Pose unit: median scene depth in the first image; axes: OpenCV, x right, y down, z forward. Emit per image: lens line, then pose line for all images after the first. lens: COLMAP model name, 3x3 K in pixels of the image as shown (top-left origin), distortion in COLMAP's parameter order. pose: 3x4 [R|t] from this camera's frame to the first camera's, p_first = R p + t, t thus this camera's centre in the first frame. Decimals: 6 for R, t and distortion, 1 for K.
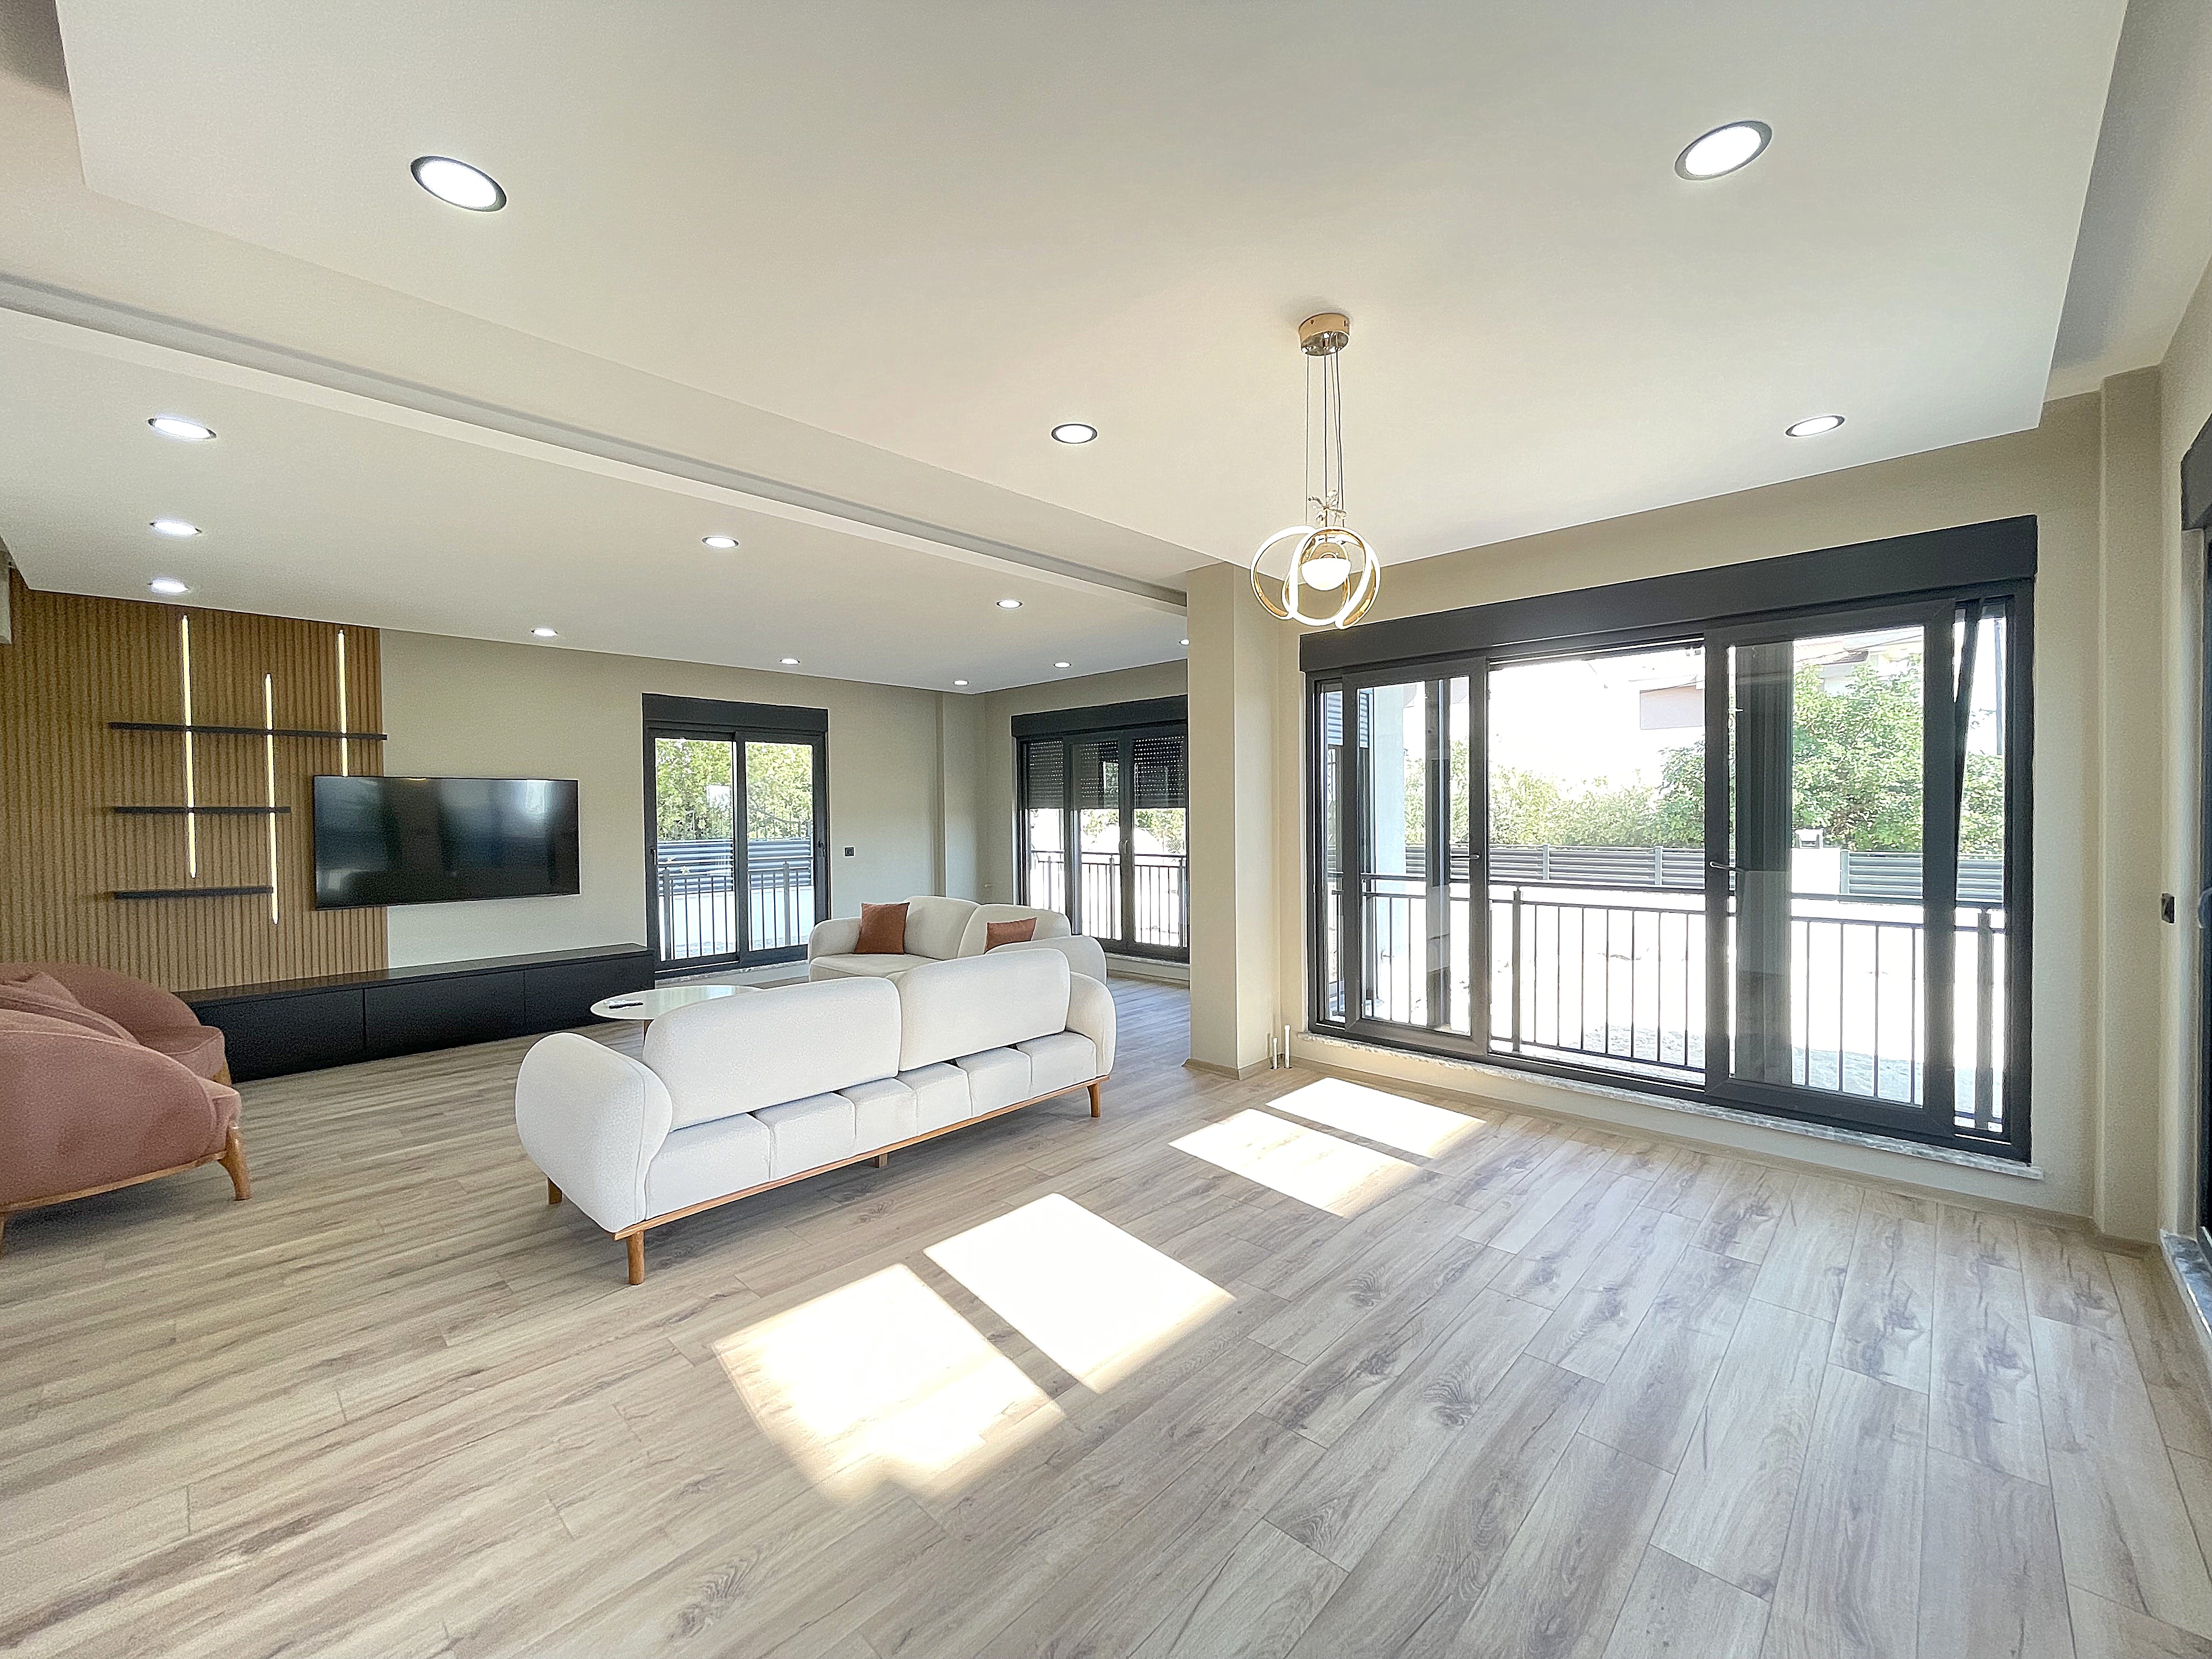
lens RADIAL K [[890.9, 0, 1103.5], [0, 890.9, 828.4], [0, 0, 1]] dist [0.000594, 0.000414]
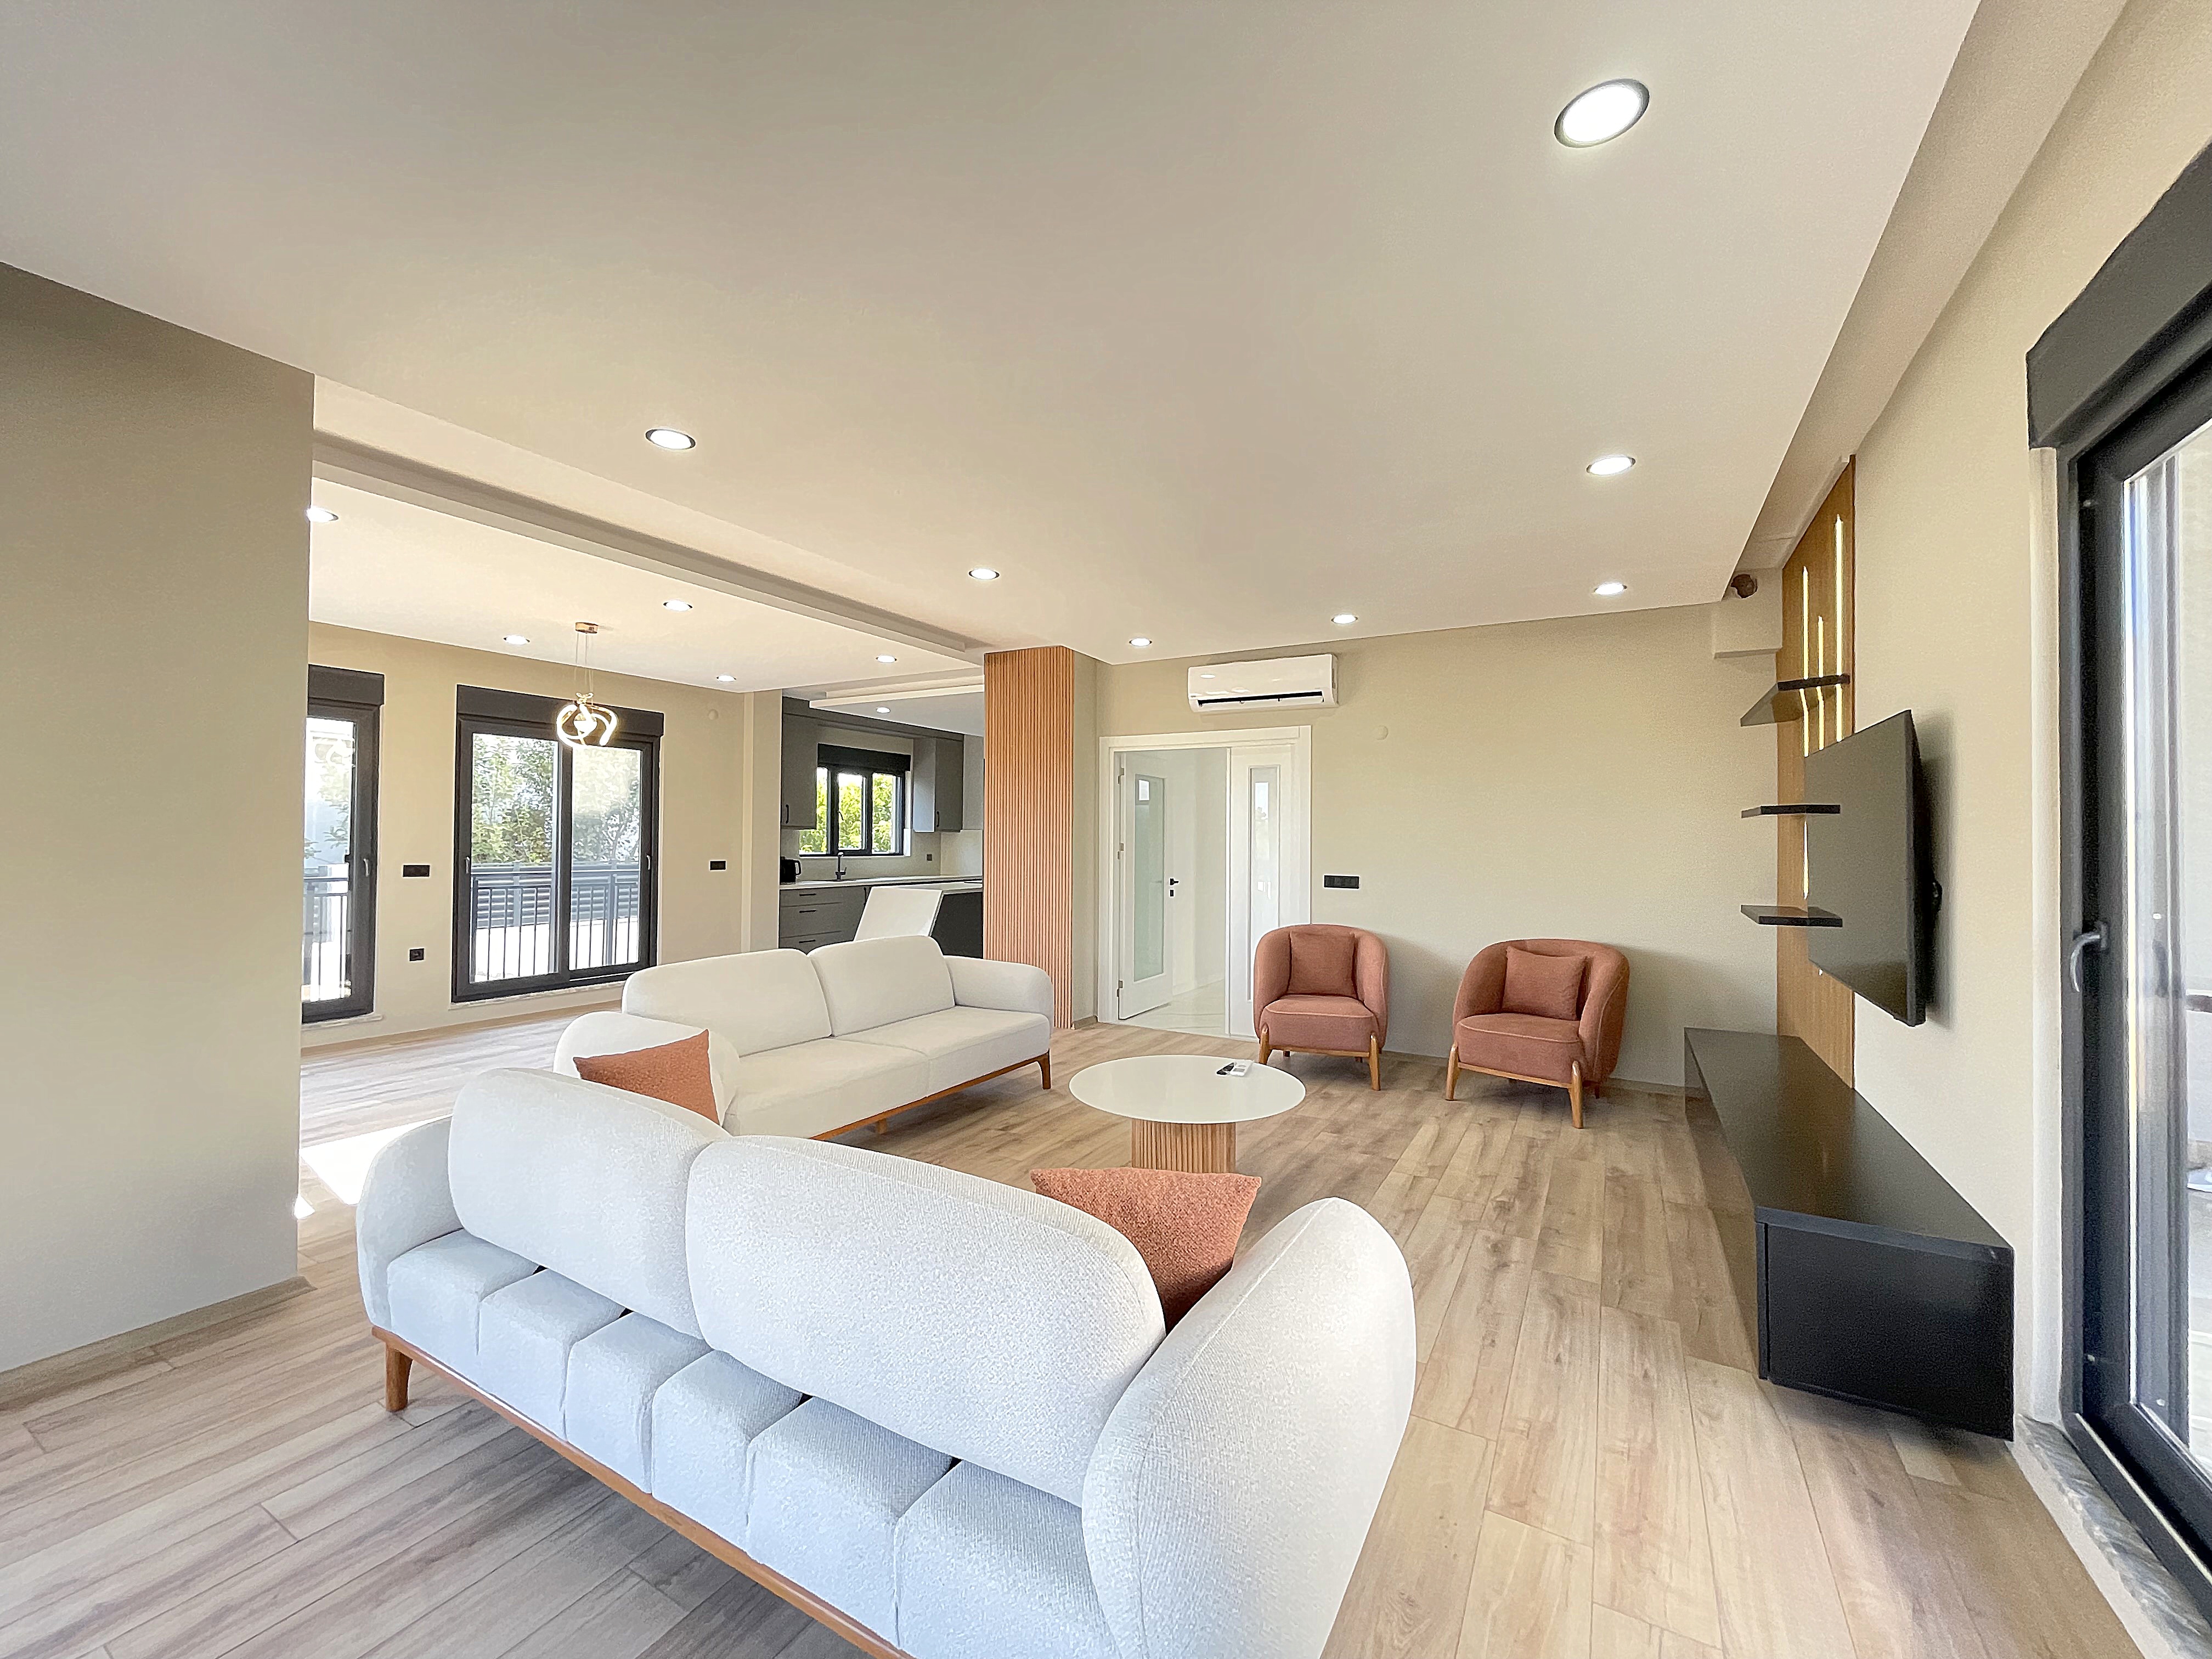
lens RADIAL K [[890.9, 0, 1098.5], [0, 890.9, 832.8], [0, 0, 1]] dist [0.000594, 0.000414]
pose [[-0.974047, -0.002274, -0.226334, -0.300435], [-0.003792, 0.999973, 0.006270, -0.013804], [0.226314, 0.006966, -0.974030, 2.073206]]
